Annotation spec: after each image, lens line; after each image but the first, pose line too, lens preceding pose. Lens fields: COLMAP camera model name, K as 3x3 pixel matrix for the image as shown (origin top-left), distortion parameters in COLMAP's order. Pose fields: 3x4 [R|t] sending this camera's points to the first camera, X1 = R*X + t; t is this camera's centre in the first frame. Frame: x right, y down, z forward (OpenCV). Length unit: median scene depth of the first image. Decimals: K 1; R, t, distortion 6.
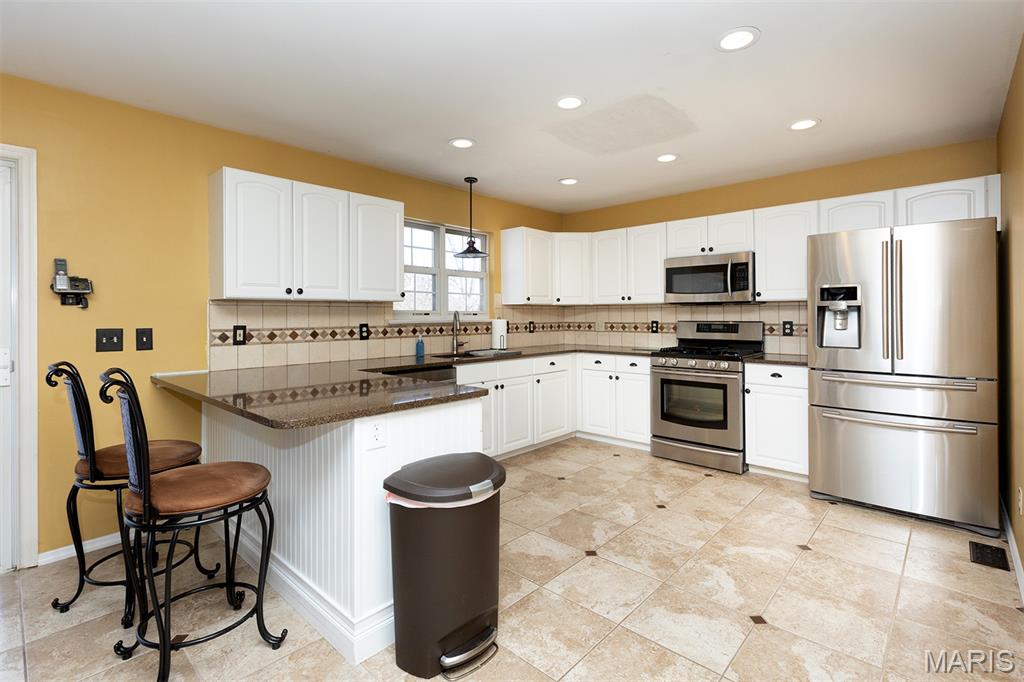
lens RADIAL K [[472.6, 0, 566.3], [0, 472.6, 308.8], [0, 0, 1]] dist [0.004302, -0.000440]
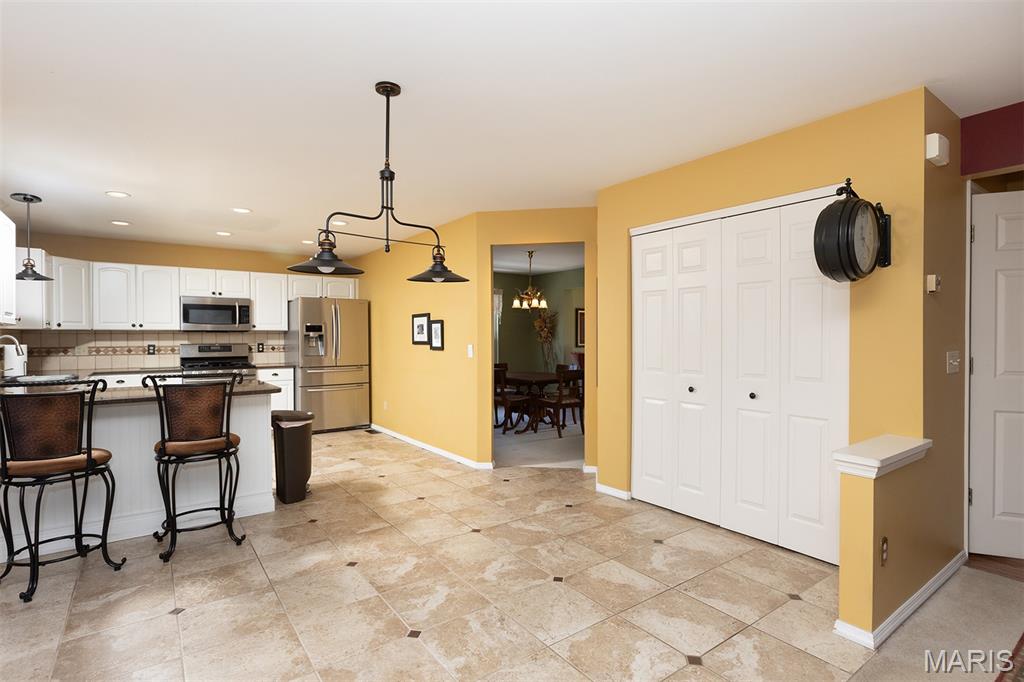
lens RADIAL K [[505.2, 0, 513.4], [0, 505.2, 344.4], [0, 0, 1]] dist [-0.003166, -0.000204]
pose [[0.253387, -0.009443, 0.967319, -0.991793], [-0.009816, 0.999876, 0.012332, 0.000332], [-0.967315, -0.012620, 0.253263, -0.259098]]
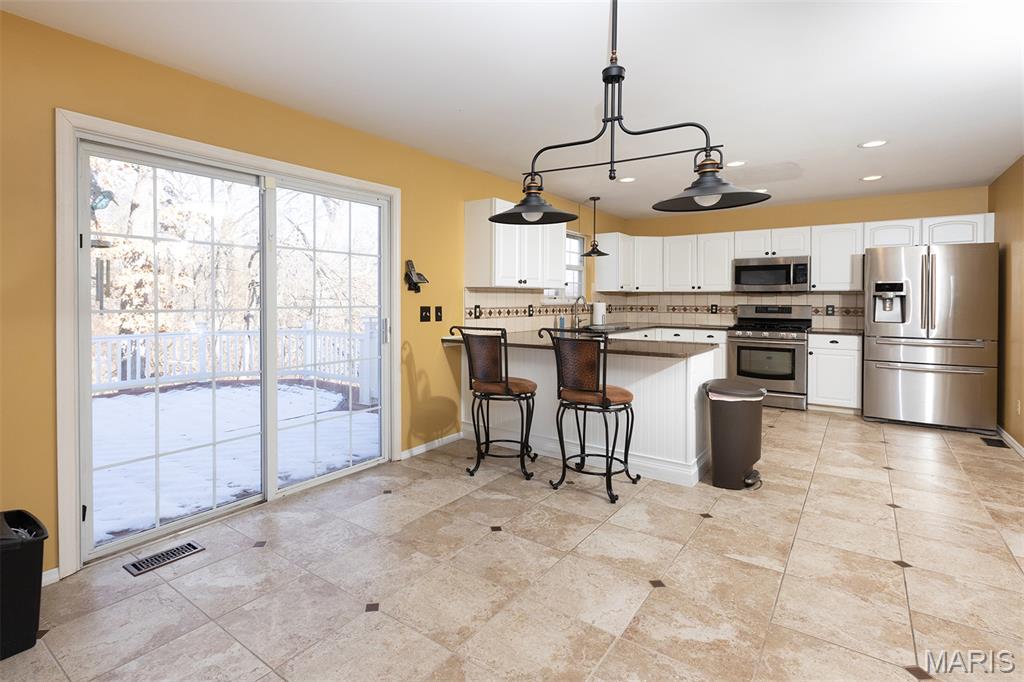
lens RADIAL K [[472.6, 0, 496.8], [0, 472.6, 301.6], [0, 0, 1]] dist [0.004302, -0.000440]
pose [[0.998682, 0.007570, 0.050754, -0.597507], [-0.008368, 0.999844, 0.015526, 0.001633], [-0.050629, -0.015931, 0.998590, -0.365502]]
